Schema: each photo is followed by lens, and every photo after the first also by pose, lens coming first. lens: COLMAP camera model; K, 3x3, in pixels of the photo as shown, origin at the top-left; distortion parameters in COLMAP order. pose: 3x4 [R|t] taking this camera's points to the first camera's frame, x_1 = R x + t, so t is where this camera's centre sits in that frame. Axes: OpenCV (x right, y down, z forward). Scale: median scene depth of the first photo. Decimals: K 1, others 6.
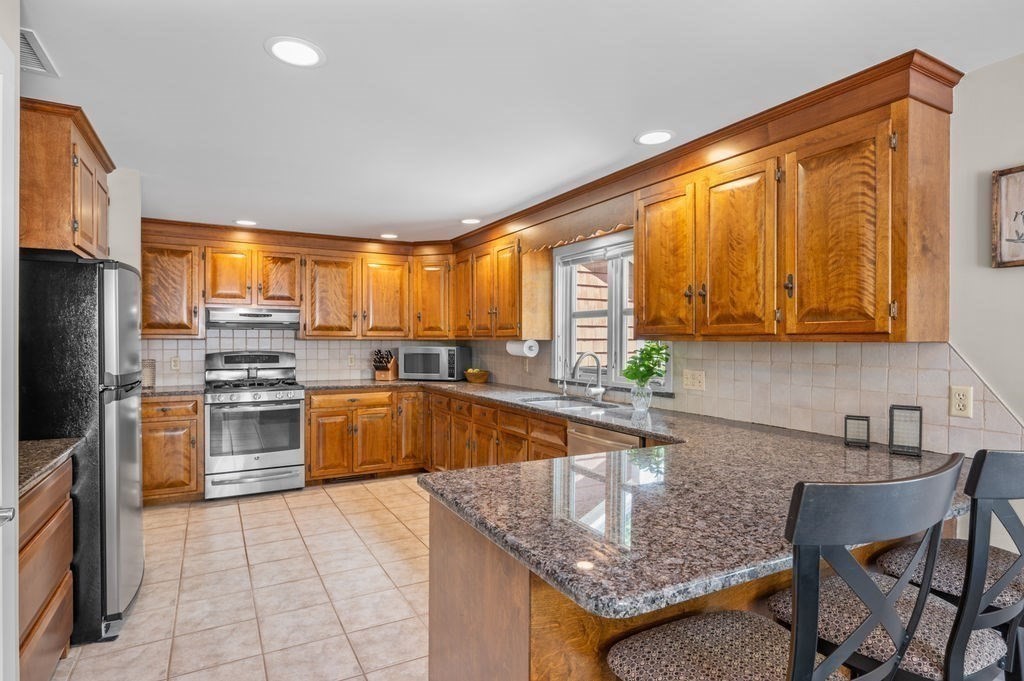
lens RADIAL K [[543.9, 0, 511.7], [0, 543.9, 340.5], [0, 0, 1]] dist [0.003970, 0.000298]
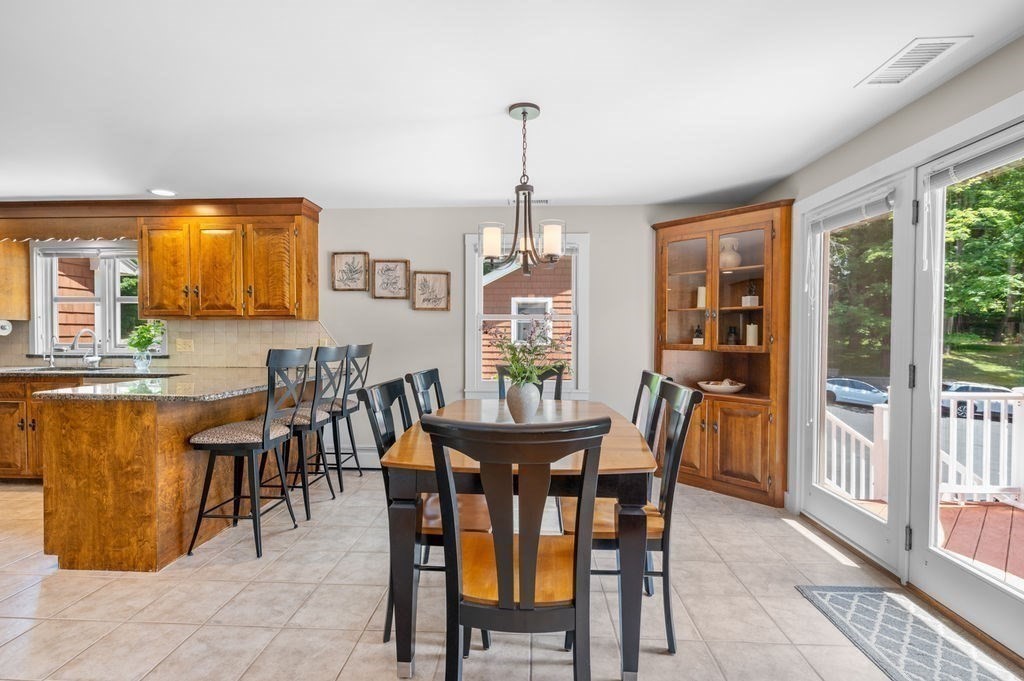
lens RADIAL K [[469.9, 0, 510.8], [0, 469.9, 339.3], [0, 0, 1]] dist [-0.003335, -0.000602]
pose [[0.520567, -0.014012, 0.853706, -0.389339], [0.002410, 0.999885, 0.014942, 0.043136], [-0.853817, -0.005721, 0.520541, -0.597237]]
